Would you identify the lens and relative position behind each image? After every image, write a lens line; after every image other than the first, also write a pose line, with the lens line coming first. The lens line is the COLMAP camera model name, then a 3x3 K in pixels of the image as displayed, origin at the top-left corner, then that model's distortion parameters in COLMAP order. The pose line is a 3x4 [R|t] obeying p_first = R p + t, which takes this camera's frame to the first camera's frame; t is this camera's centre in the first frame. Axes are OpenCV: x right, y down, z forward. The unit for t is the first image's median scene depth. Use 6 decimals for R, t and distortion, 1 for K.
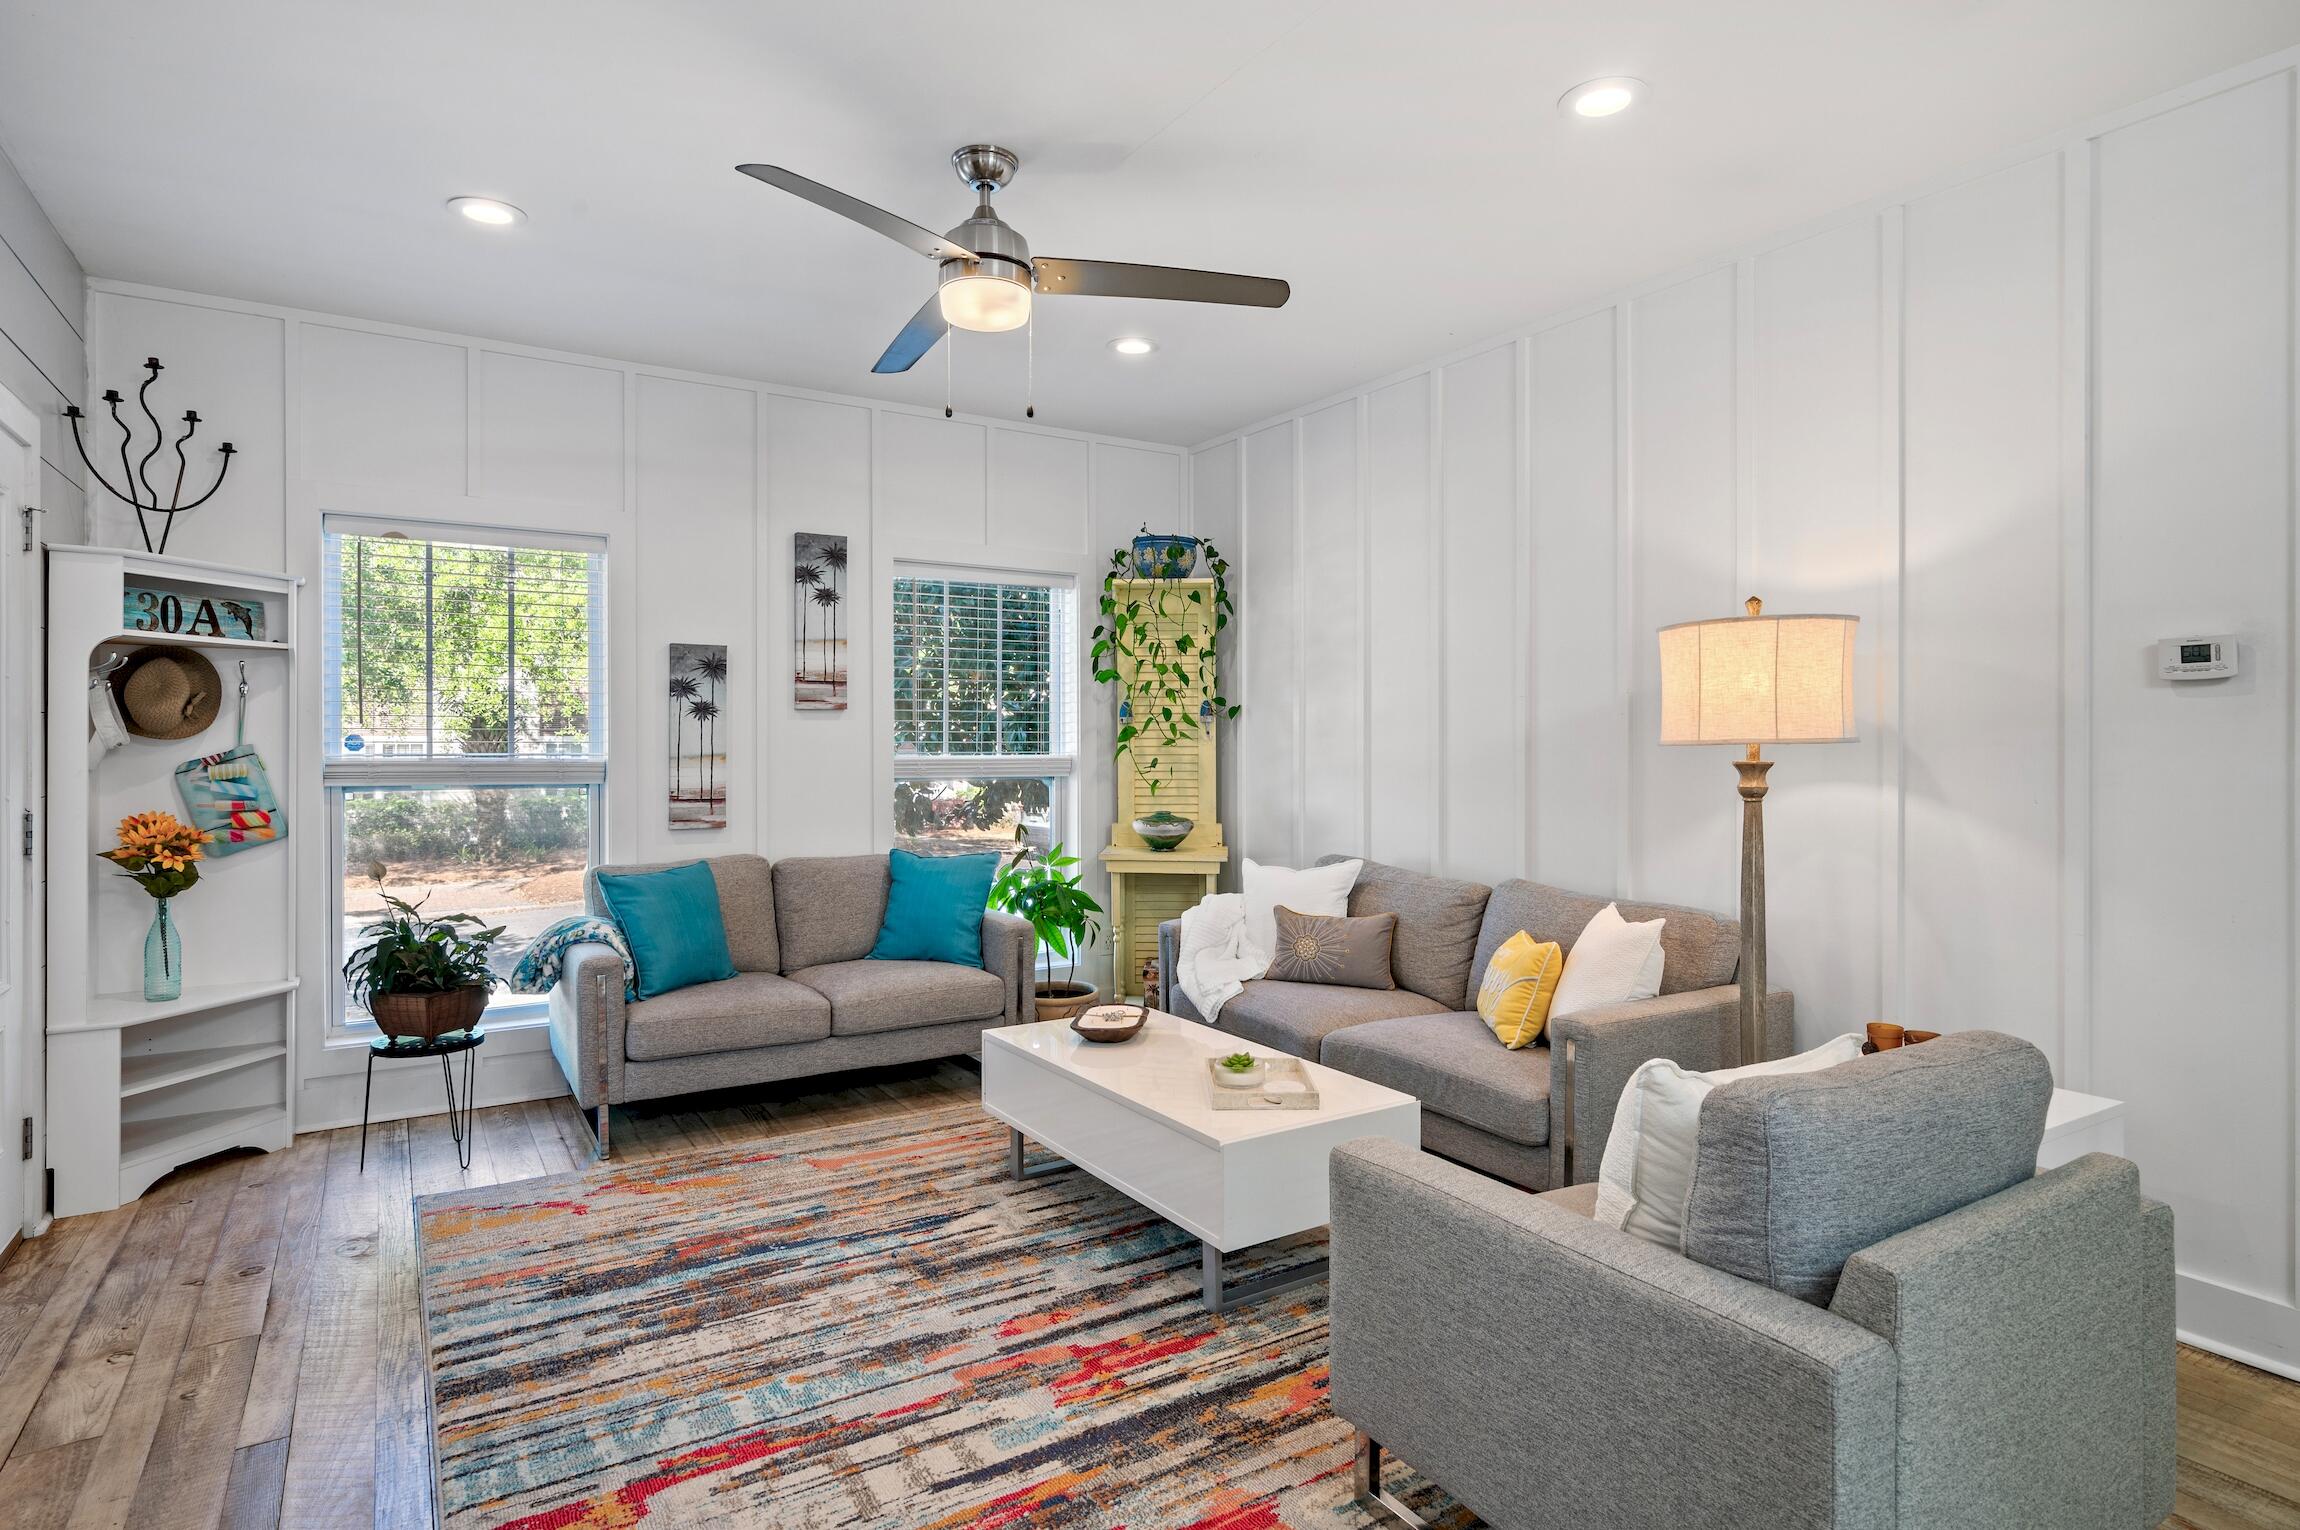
lens RADIAL K [[1214.8, 0, 1150.9], [0, 1214.8, 746.9], [0, 0, 1]] dist [-0.001152, -0.000480]
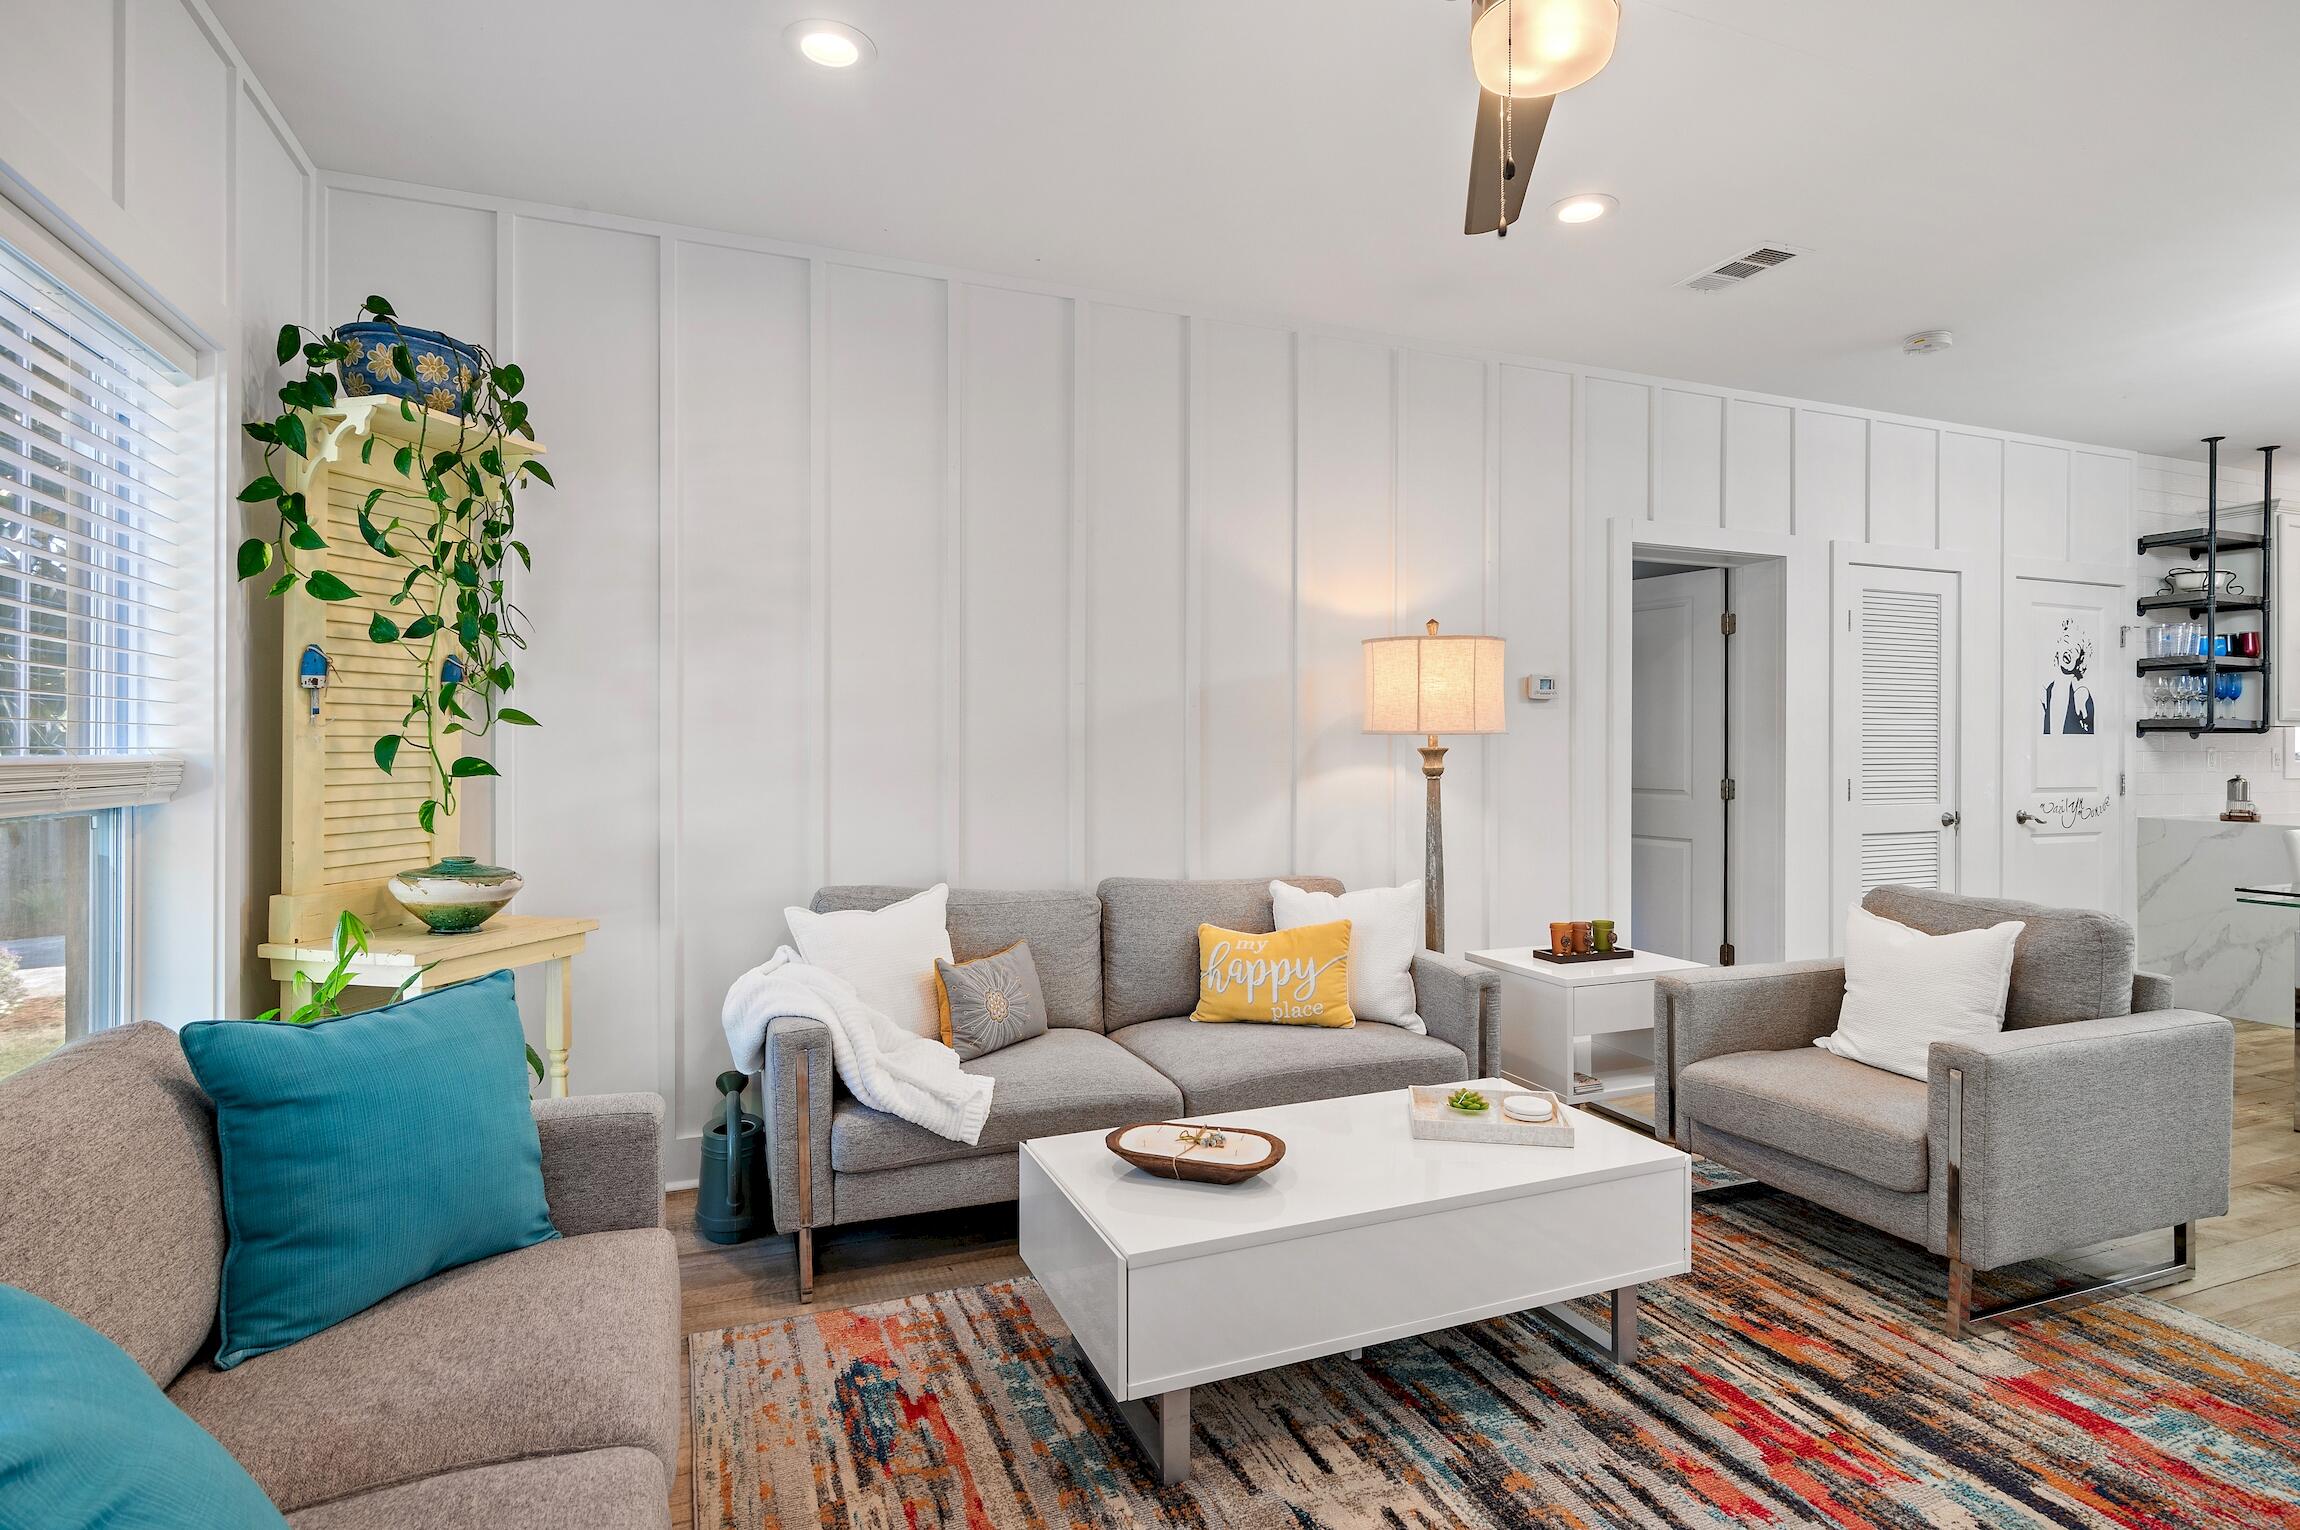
lens RADIAL K [[1157.6, 0, 1161.6], [0, 1157.6, 734.7], [0, 0, 1]] dist [-0.001835, -0.000375]
pose [[0.179602, 0.007309, 0.983712, -0.719428], [0.000459, 0.999972, -0.007514, 0.006462], [-0.983739, 0.001801, 0.179594, 0.997208]]
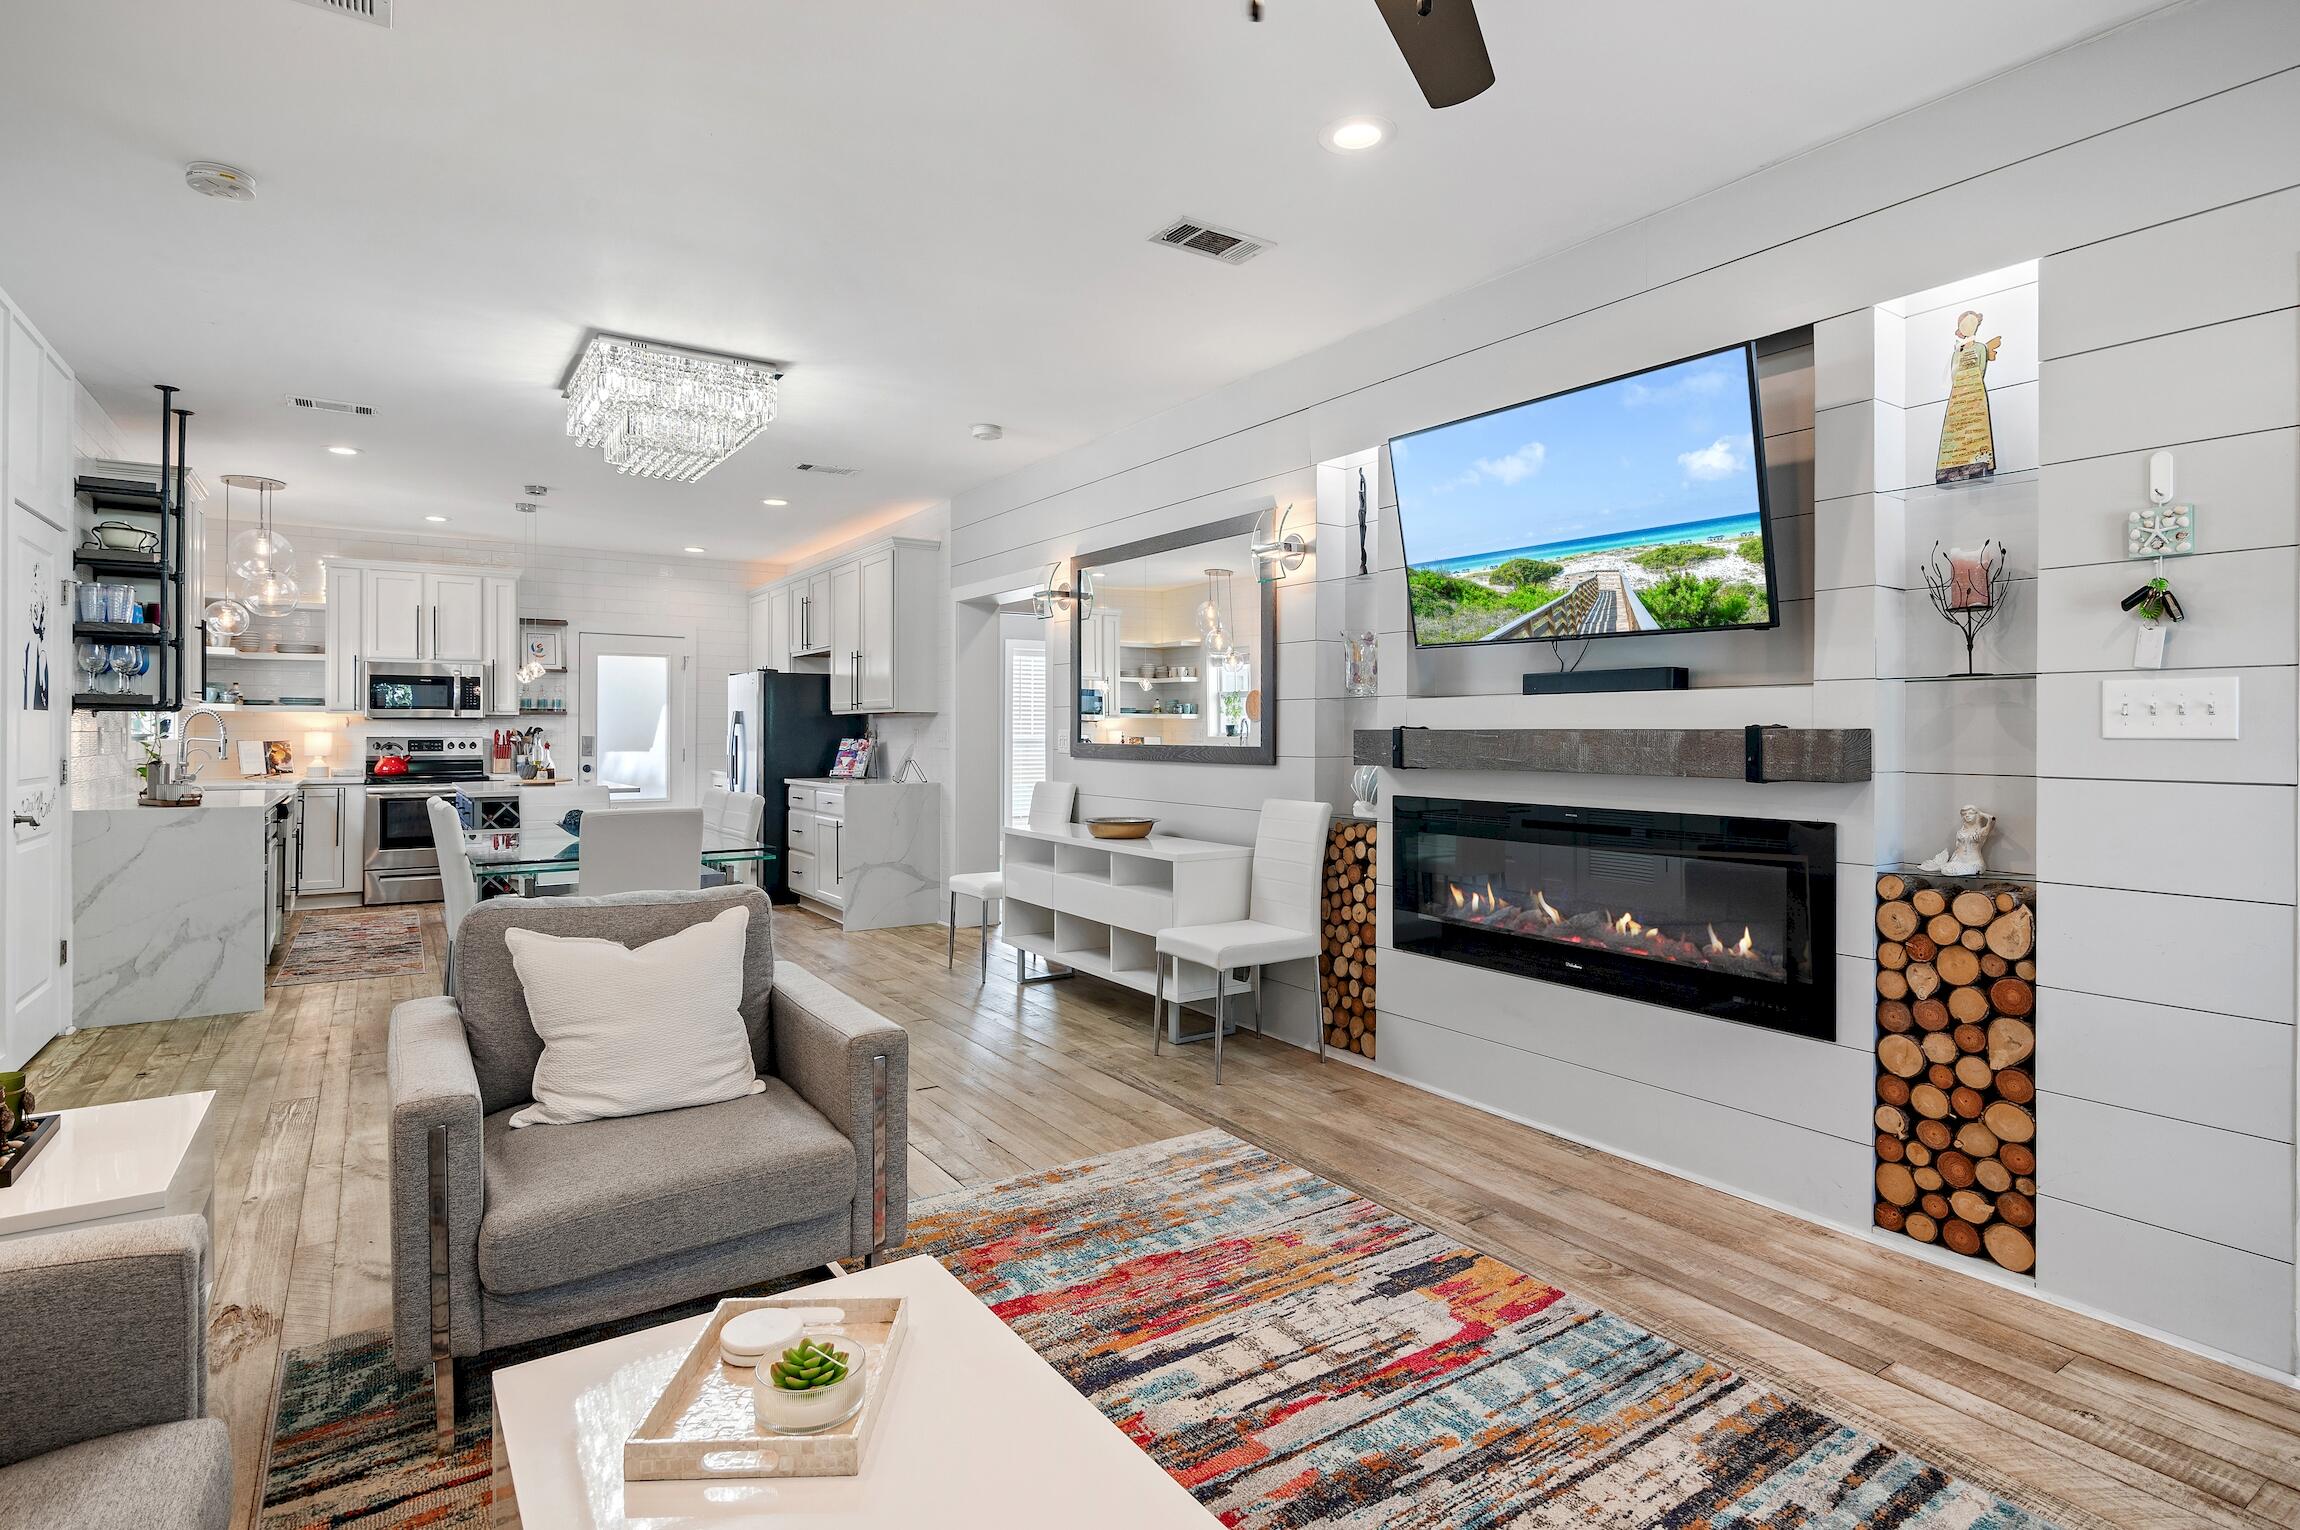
lens RADIAL K [[1157.6, 0, 1161.6], [0, 1157.6, 734.7], [0, 0, 1]] dist [-0.001835, -0.000375]
pose [[-0.999464, -0.002190, -0.032671, -0.045354], [-0.002424, 0.999972, 0.007134, 0.010724], [0.032654, 0.007209, -0.999441, 1.354834]]
